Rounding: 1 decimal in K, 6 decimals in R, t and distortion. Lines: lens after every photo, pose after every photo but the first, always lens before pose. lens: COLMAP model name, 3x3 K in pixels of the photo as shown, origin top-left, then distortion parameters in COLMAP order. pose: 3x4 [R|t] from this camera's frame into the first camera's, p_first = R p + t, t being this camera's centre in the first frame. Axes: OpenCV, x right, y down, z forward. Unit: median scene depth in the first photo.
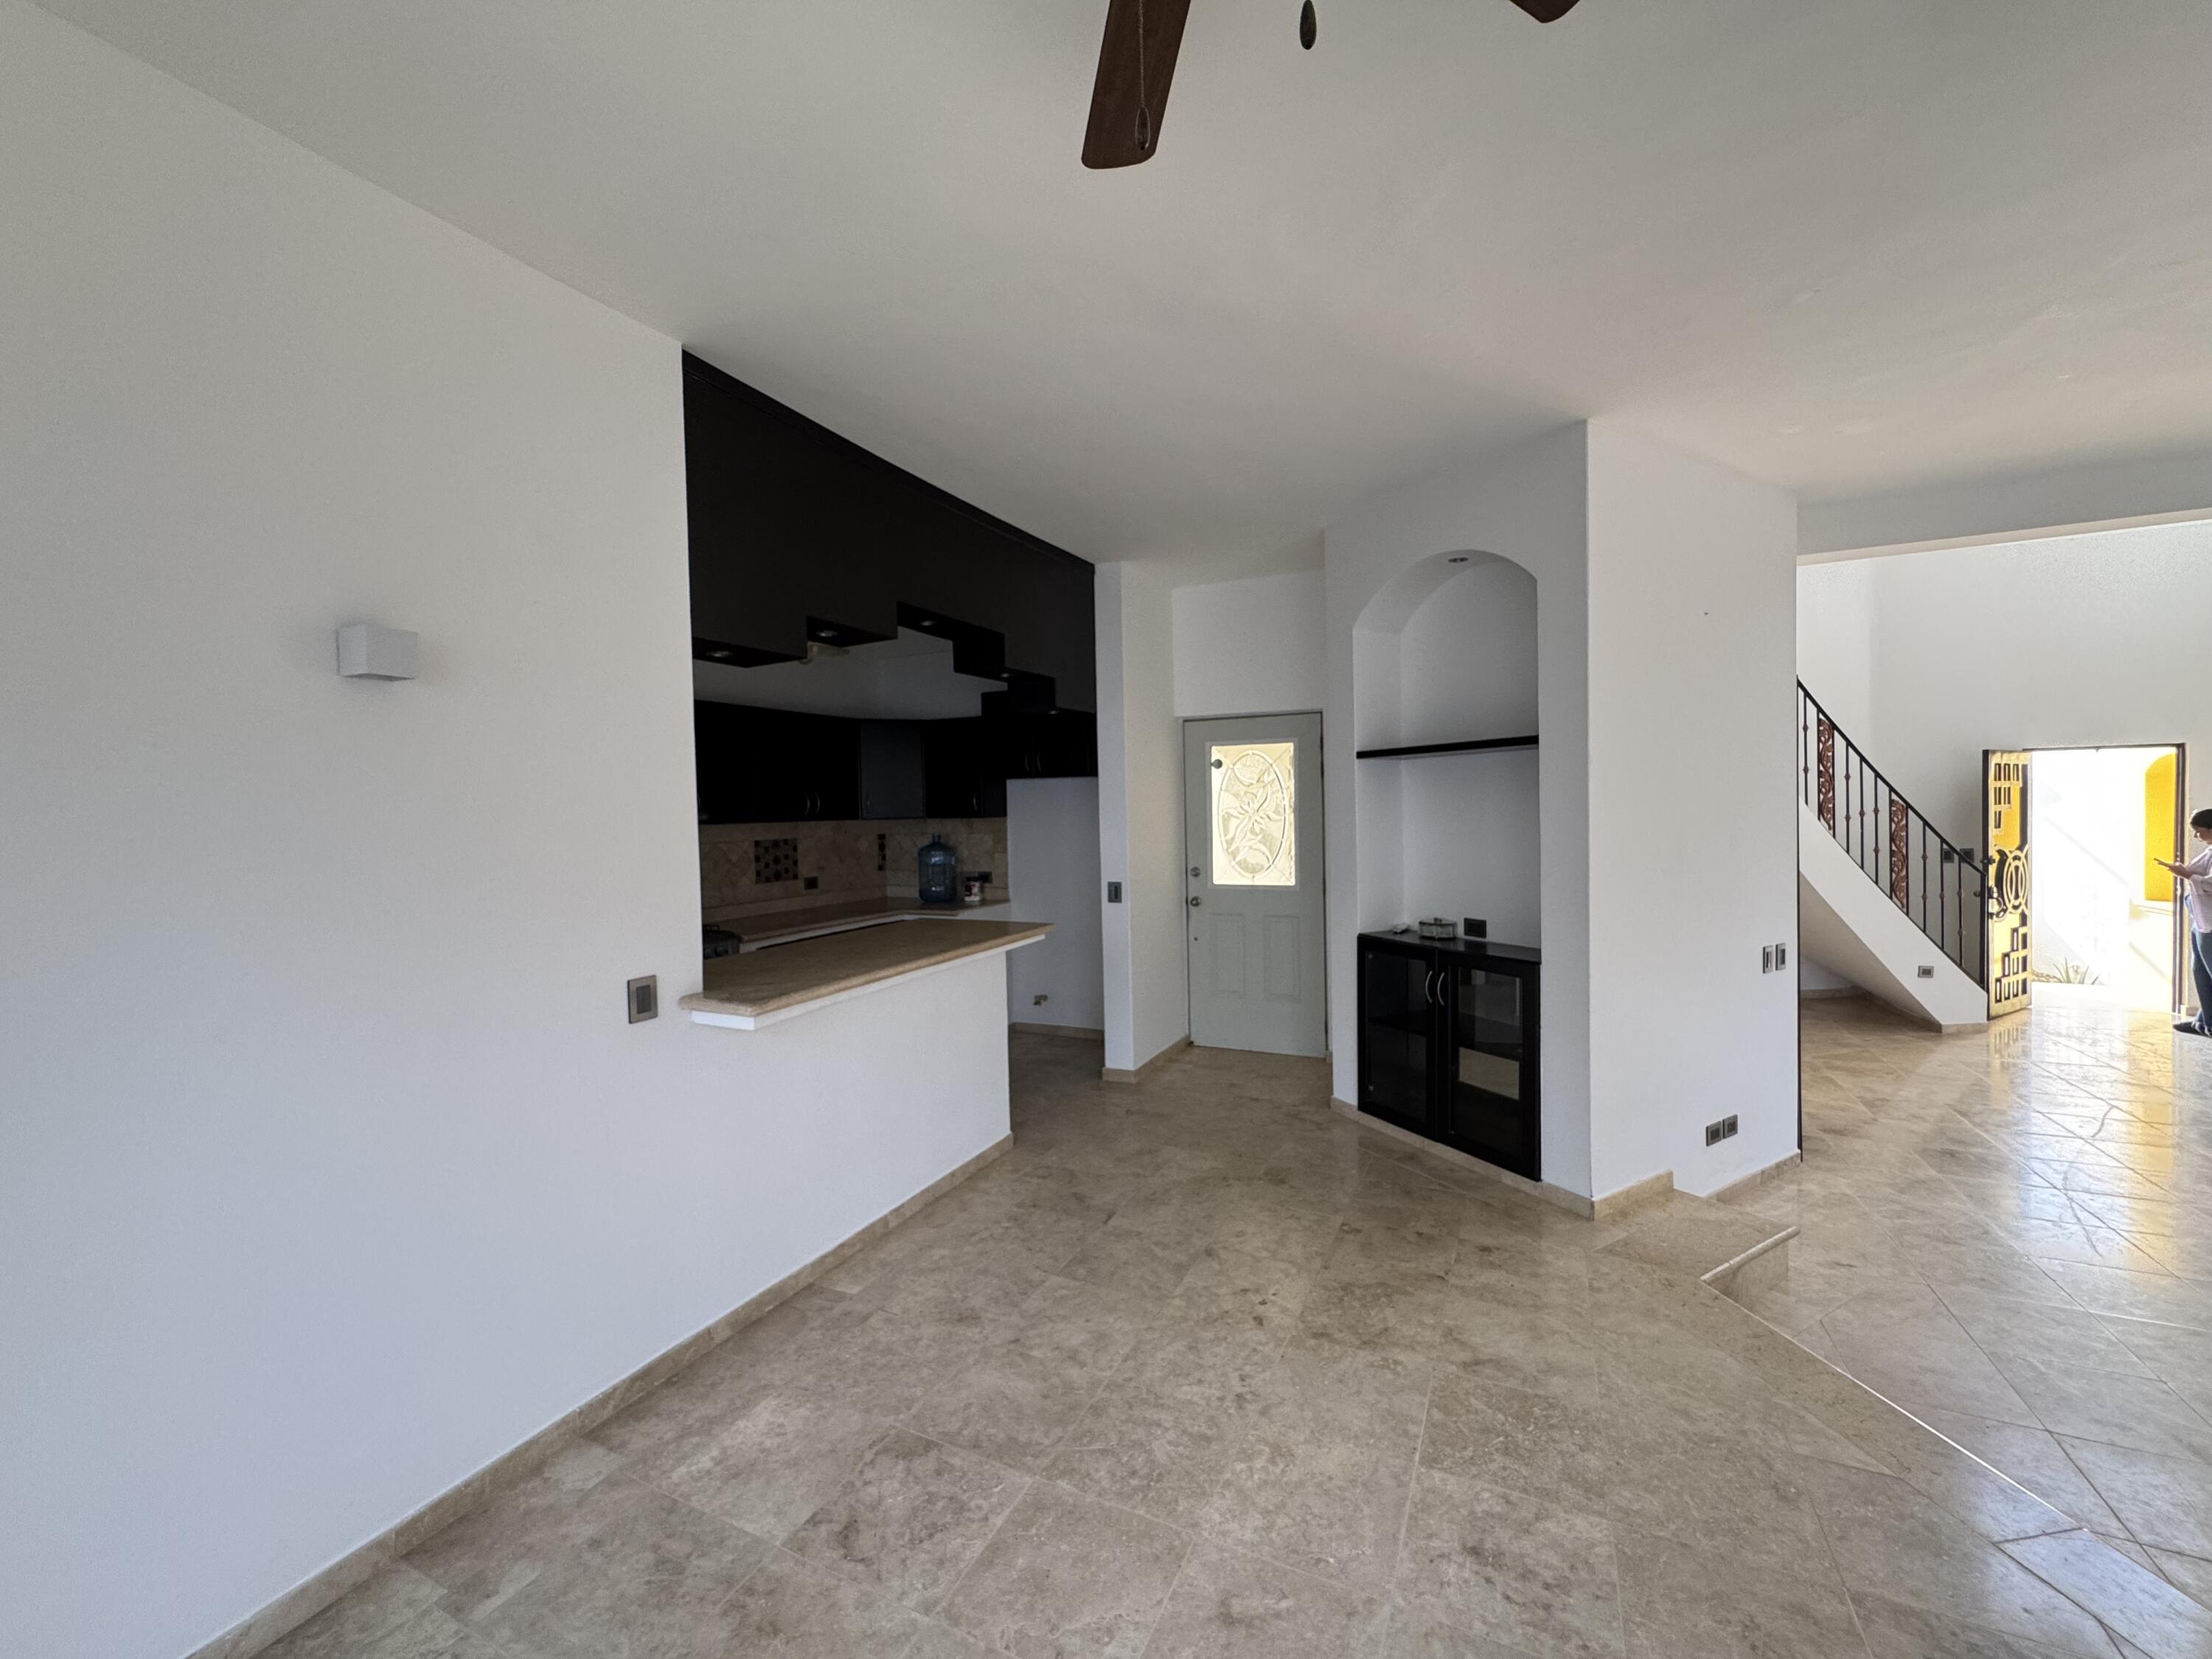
lens RADIAL K [[890.3, 0, 1106.0], [0, 890.3, 829.5], [0, 0, 1]] dist [-0.000585, -0.000695]
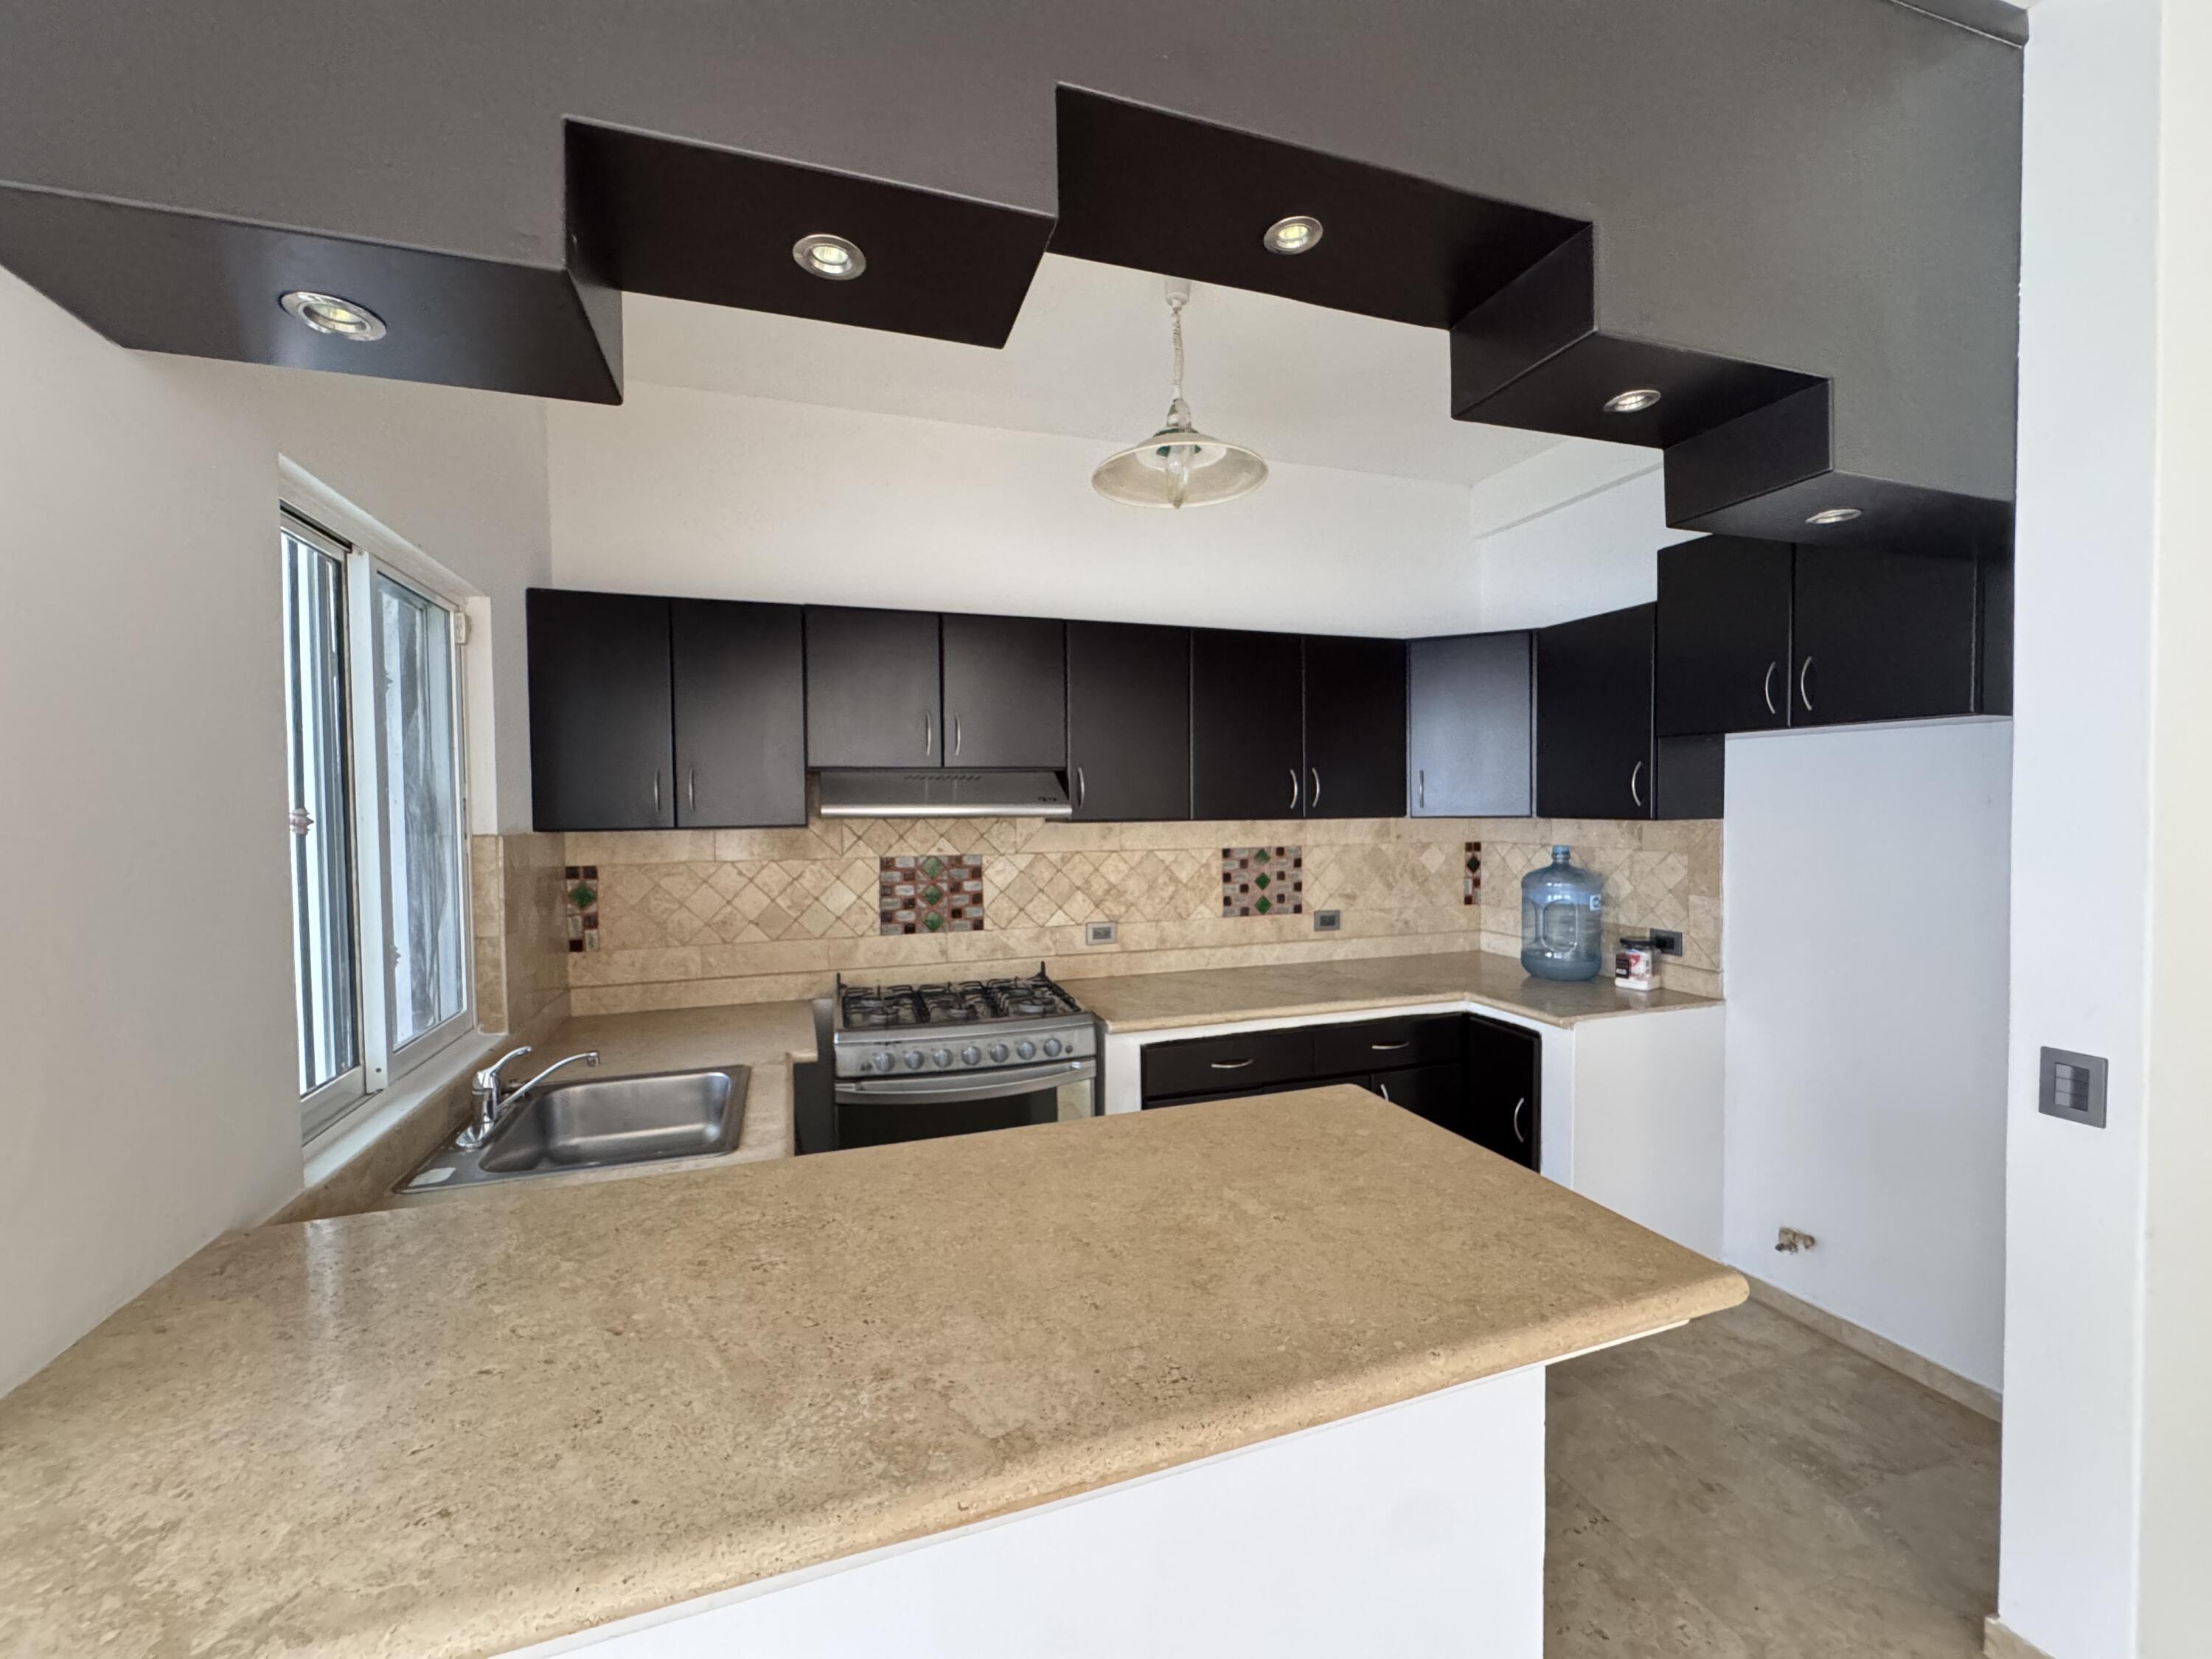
lens RADIAL K [[890.3, 0, 1106.0], [0, 890.3, 829.5], [0, 0, 1]] dist [-0.000585, -0.000695]
pose [[0.698462, 0.032599, -0.714904, -0.005202], [-0.022277, 0.999468, 0.023811, -0.012335], [0.715300, -0.000705, 0.698817, 0.453935]]
